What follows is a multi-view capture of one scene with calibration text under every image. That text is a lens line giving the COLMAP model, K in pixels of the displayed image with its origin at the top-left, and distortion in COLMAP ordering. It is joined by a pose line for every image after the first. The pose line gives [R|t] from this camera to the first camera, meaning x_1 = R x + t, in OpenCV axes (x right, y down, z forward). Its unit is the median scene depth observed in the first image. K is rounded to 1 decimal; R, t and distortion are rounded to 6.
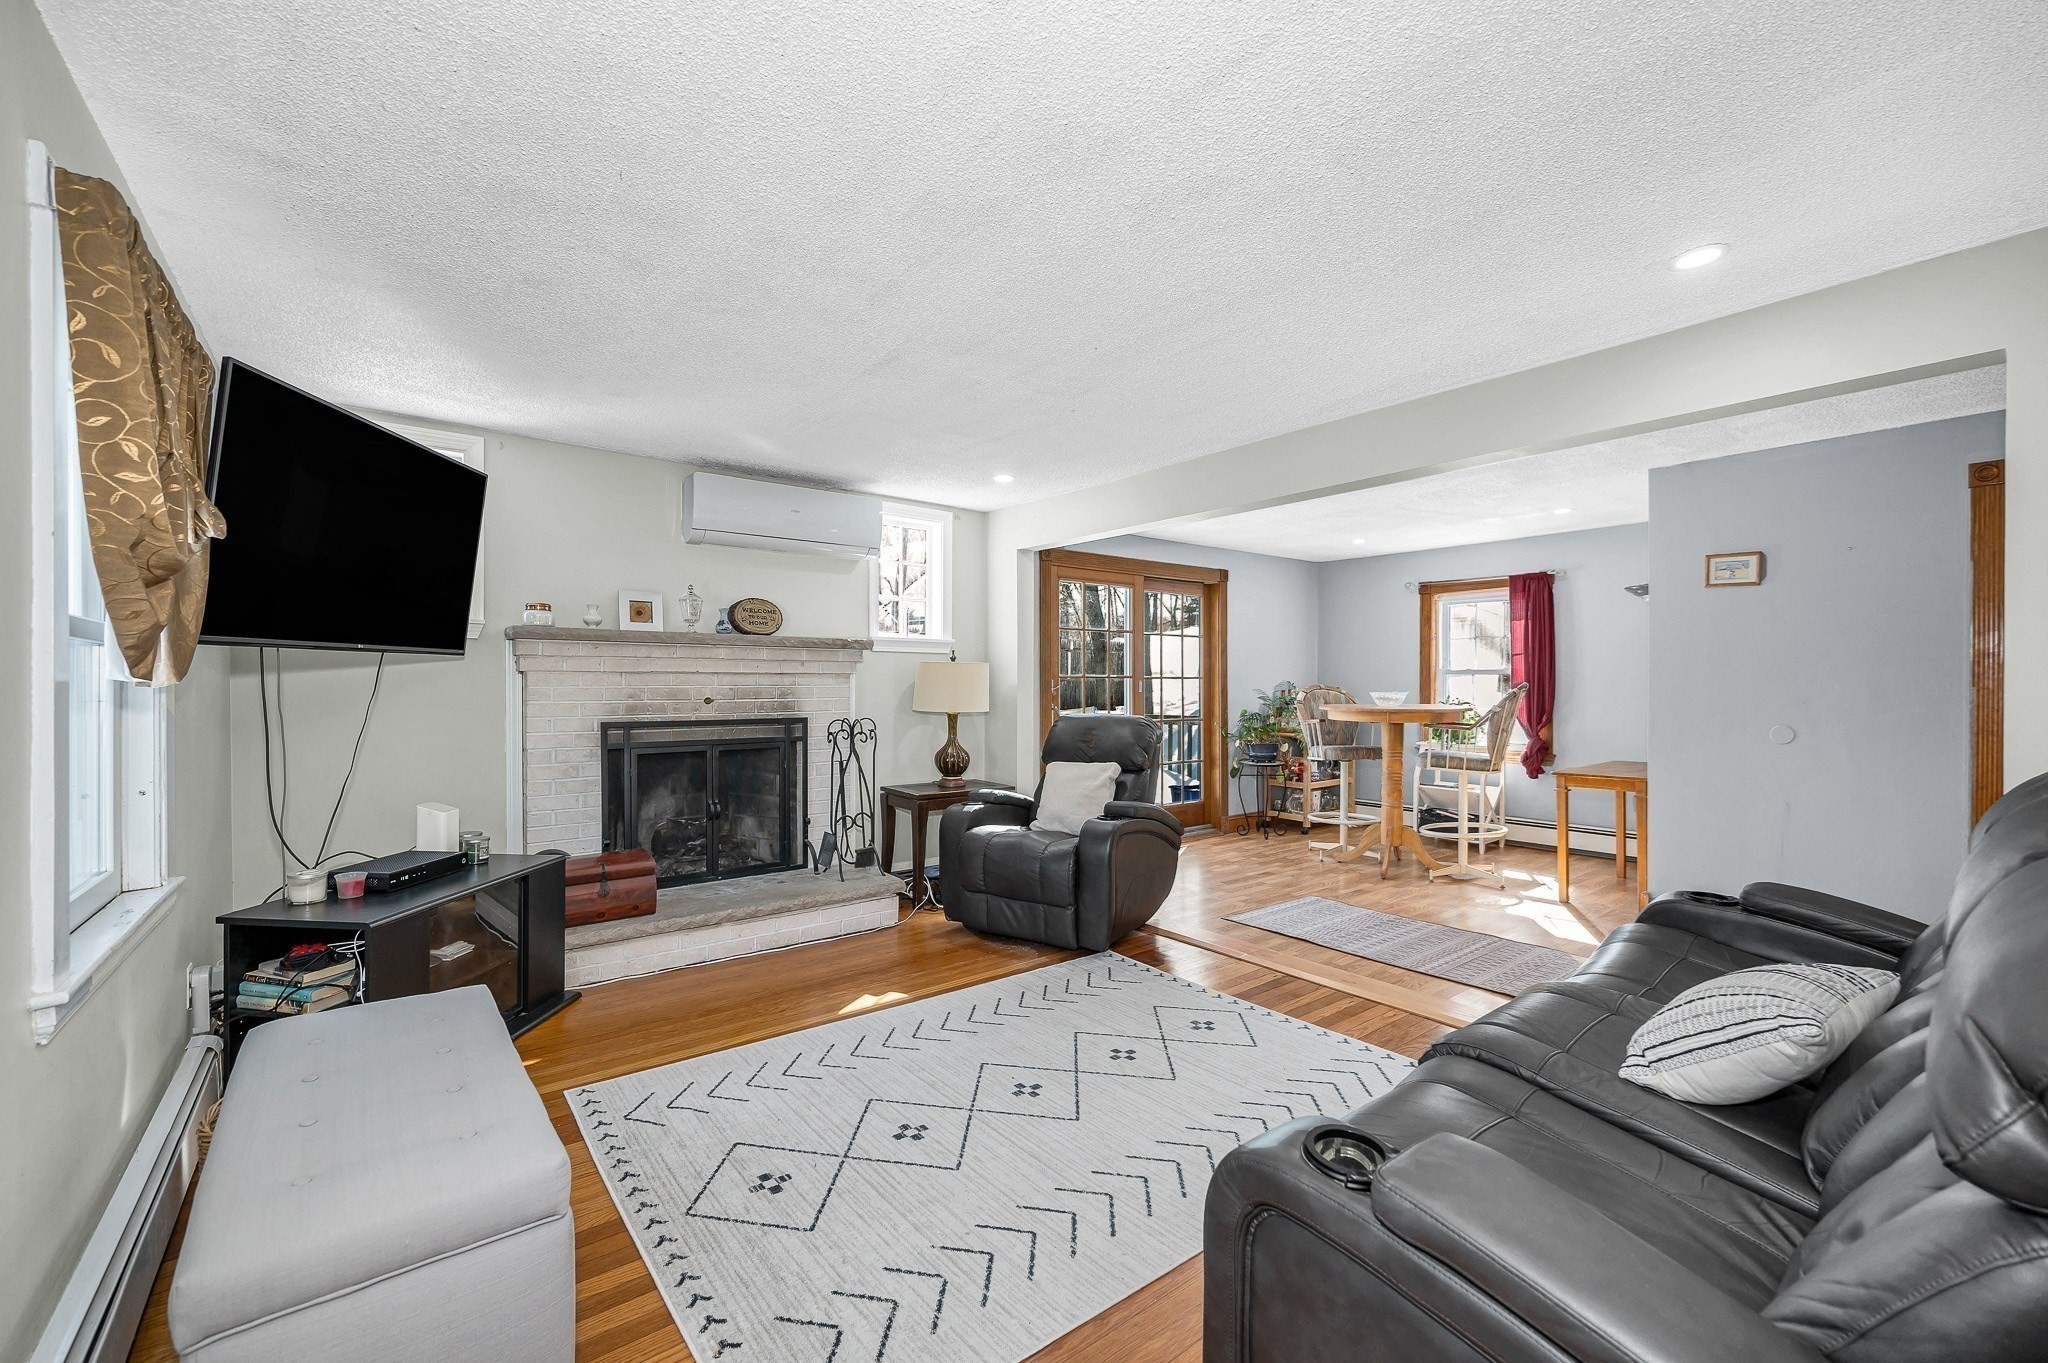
lens RADIAL K [[857.0, 0, 1025.1], [0, 857.0, 688.4], [0, 0, 1]] dist [-0.000051, -0.000037]
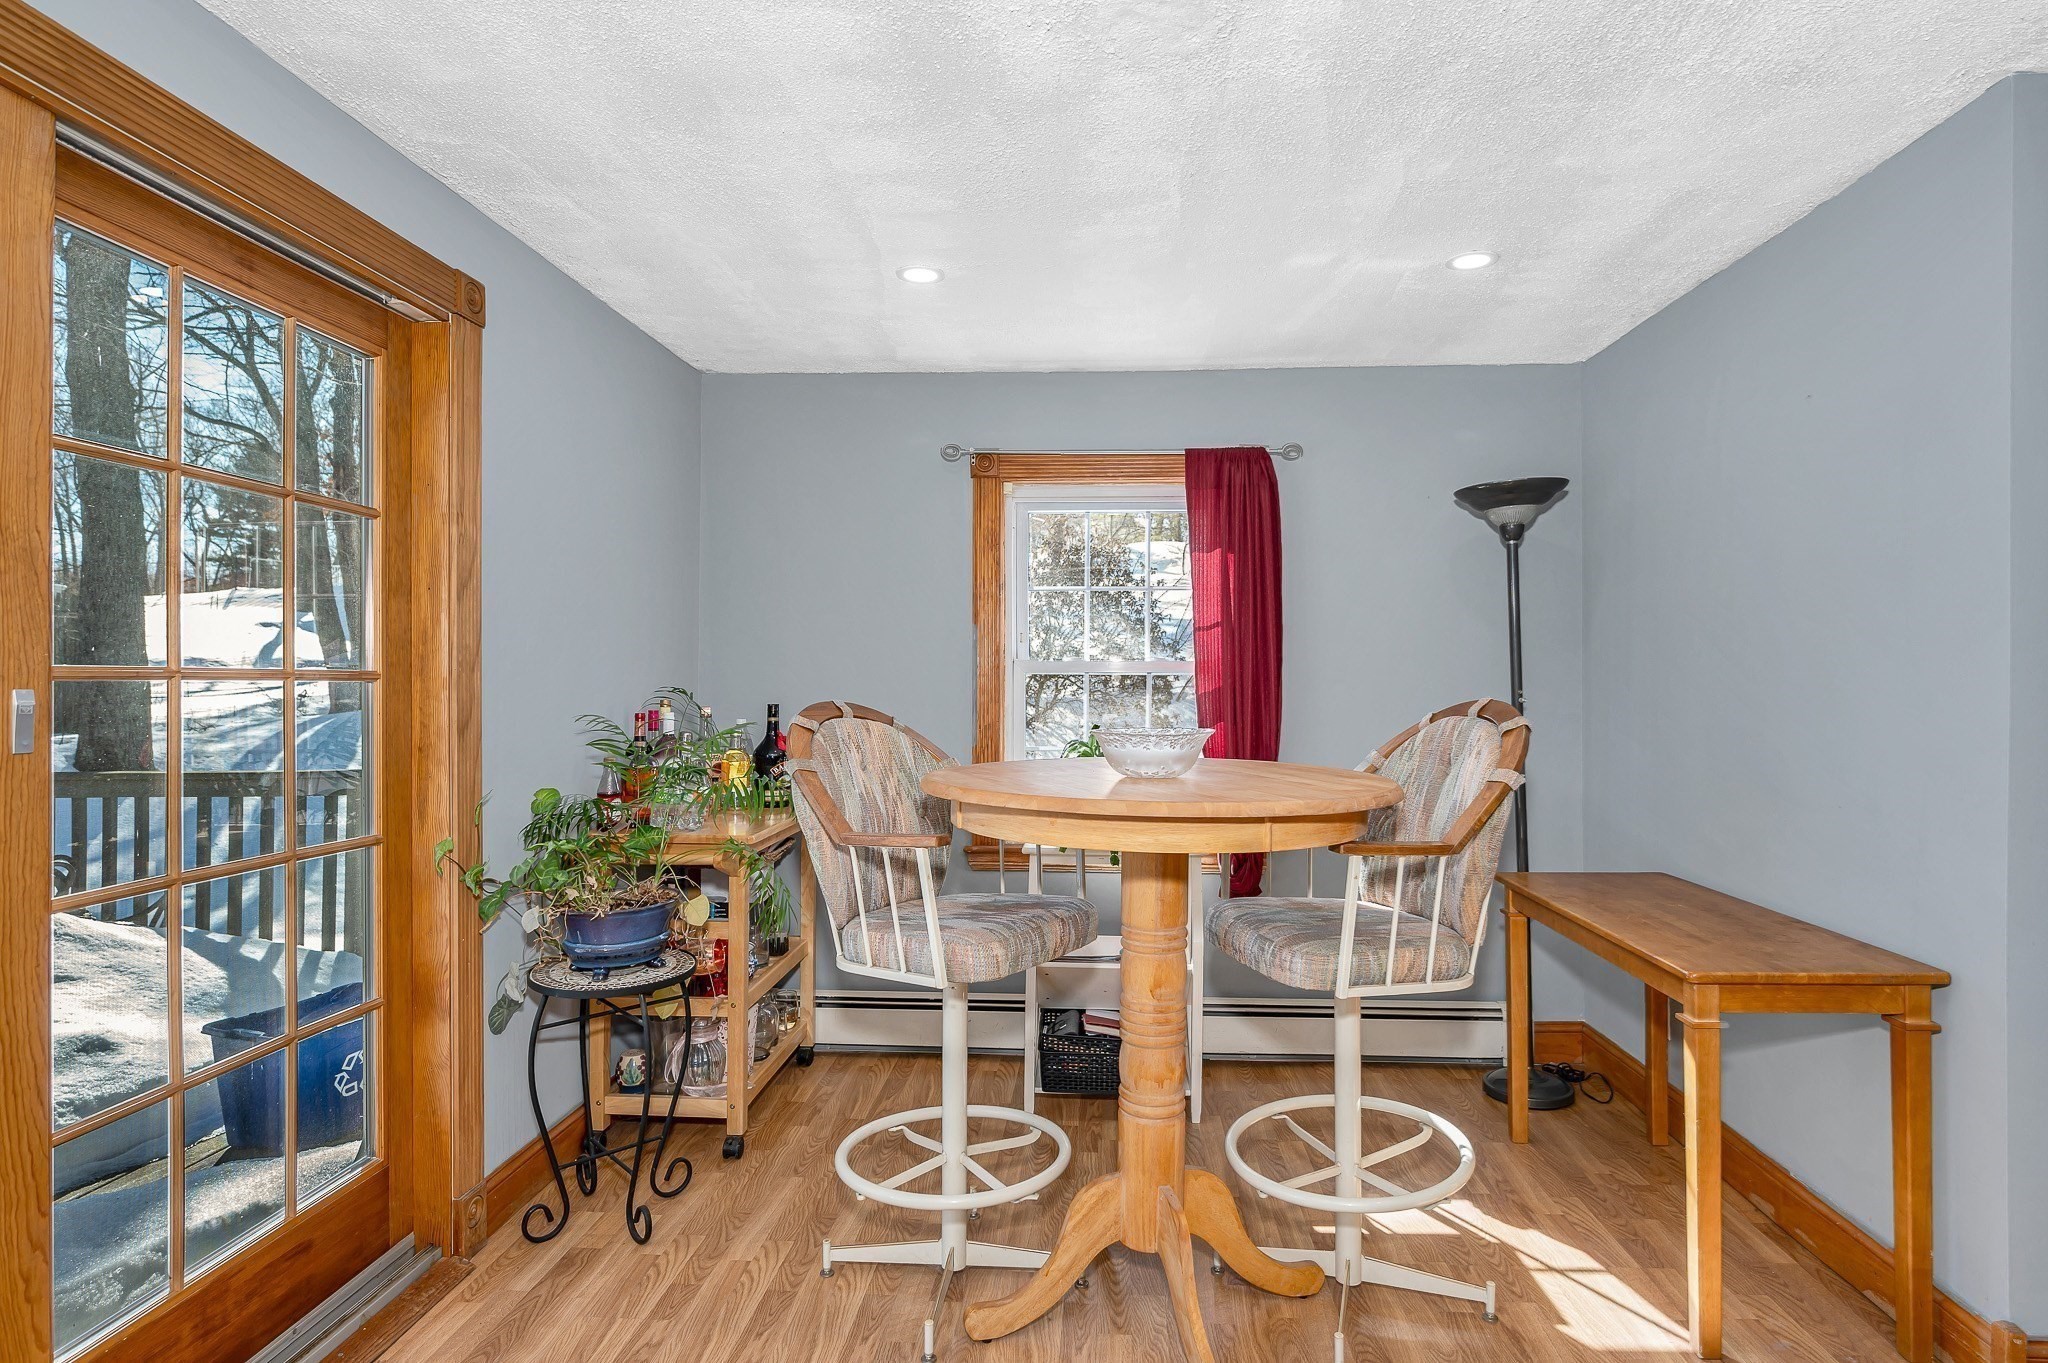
lens RADIAL K [[1086.2, 0, 1024.0], [0, 1086.2, 681.5], [0, 0, 1]] dist [-0.025889, -0.000013]
pose [[0.674647, 0.007183, 0.738105, 0.165424], [0.000874, 0.999944, -0.010530, -0.011632], [-0.738140, 0.007750, 0.674603, 1.078003]]
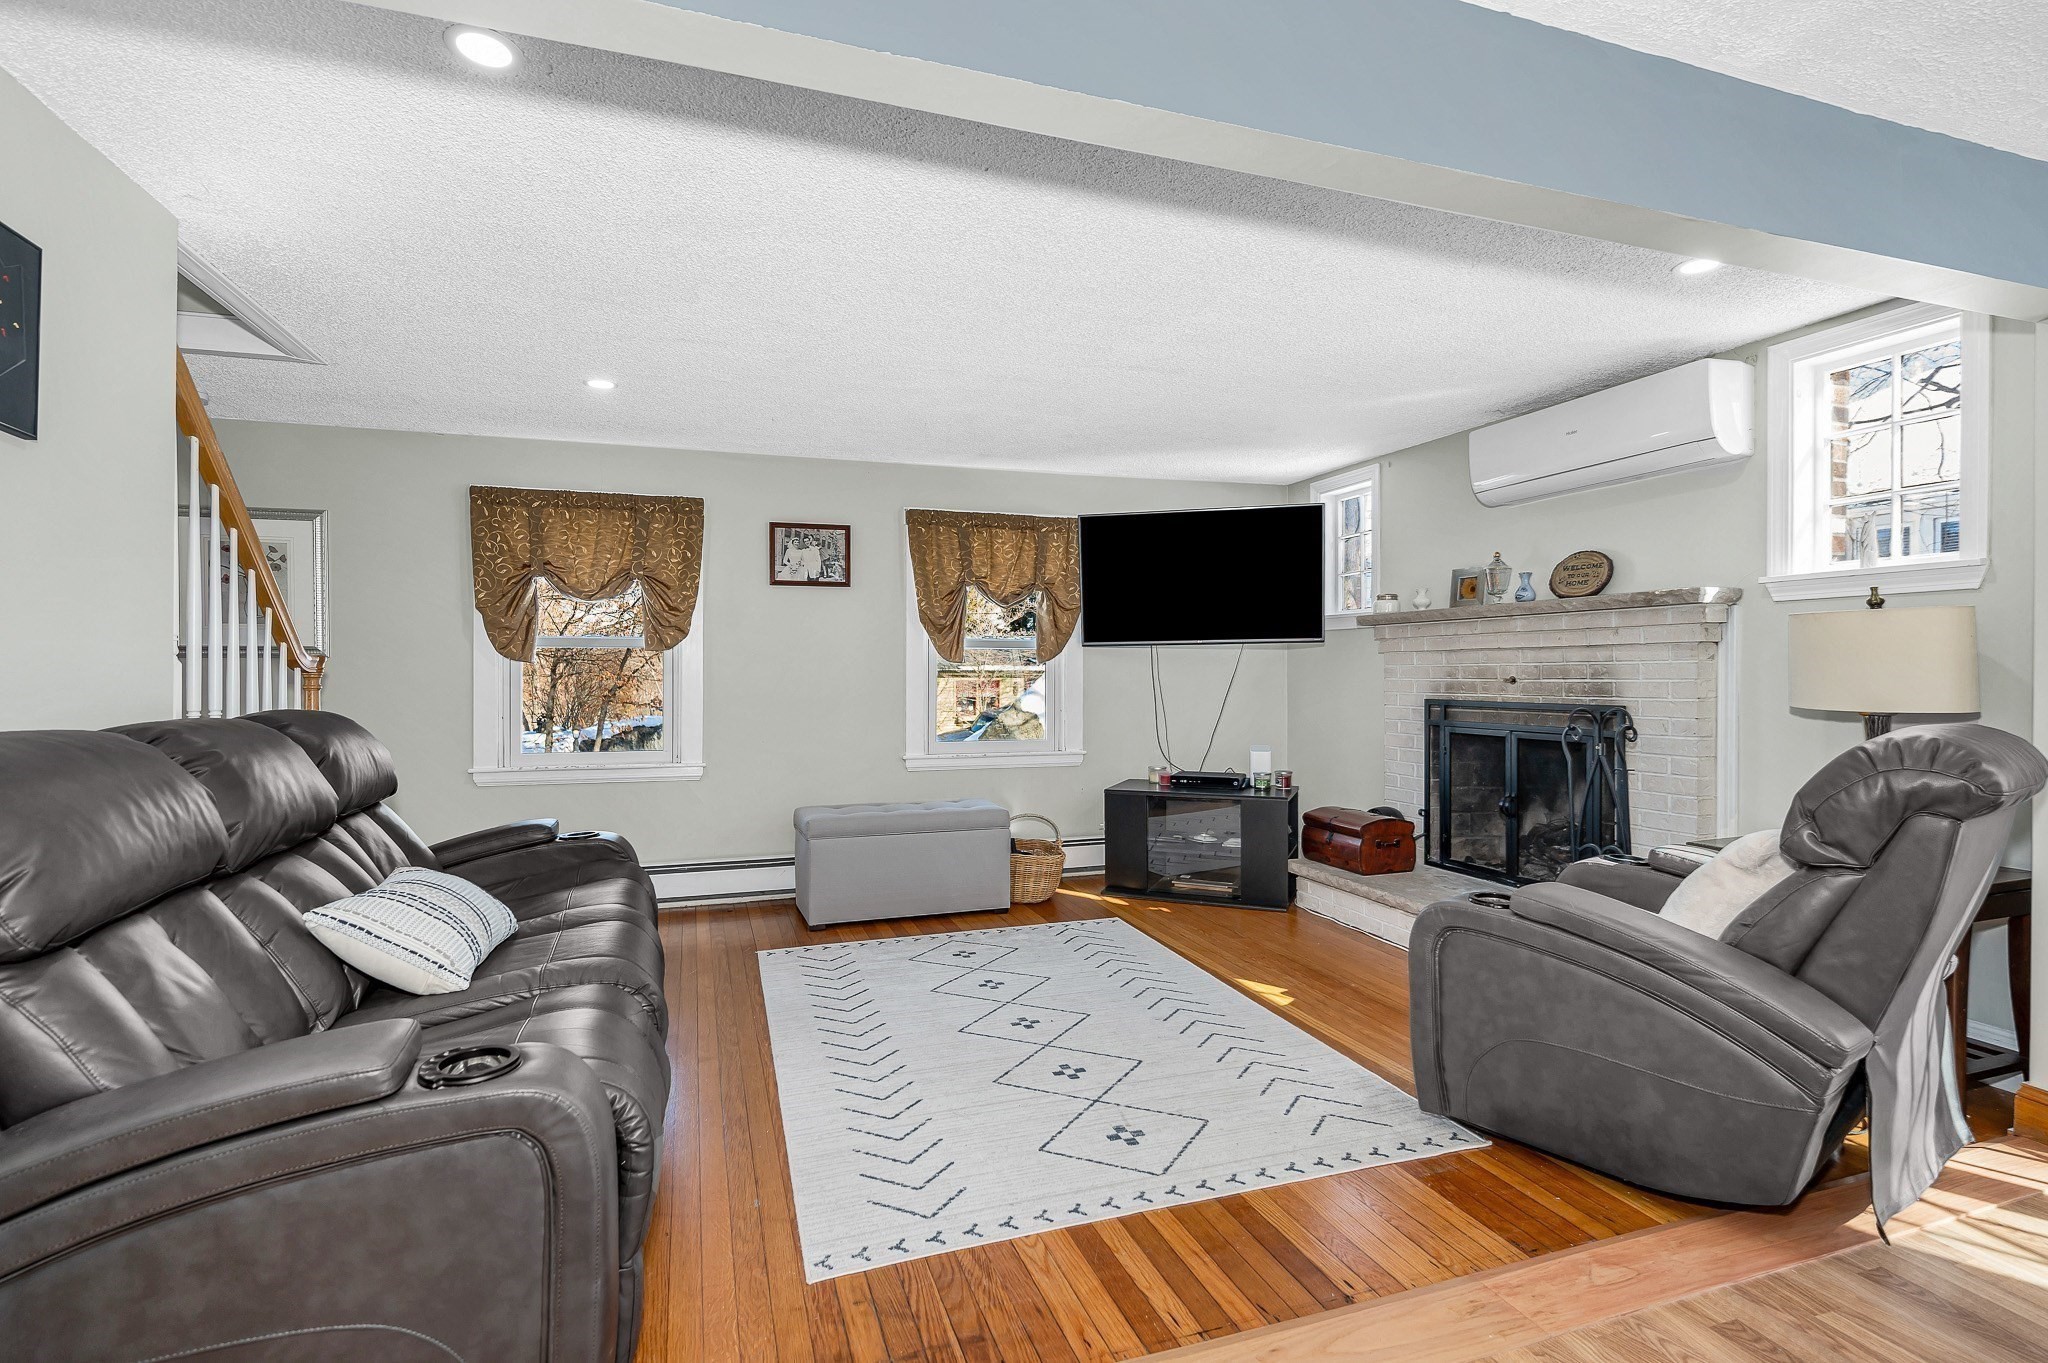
lens RADIAL K [[919.3, 0, 1024.0], [0, 919.3, 681.5], [0, 0, 1]] dist [-0.001266, -0.000469]
pose [[-0.327871, 0.012229, -0.944643, 0.723065], [0.001676, 0.999922, 0.012363, 0.003470], [0.944721, 0.002471, -0.327866, 0.885972]]
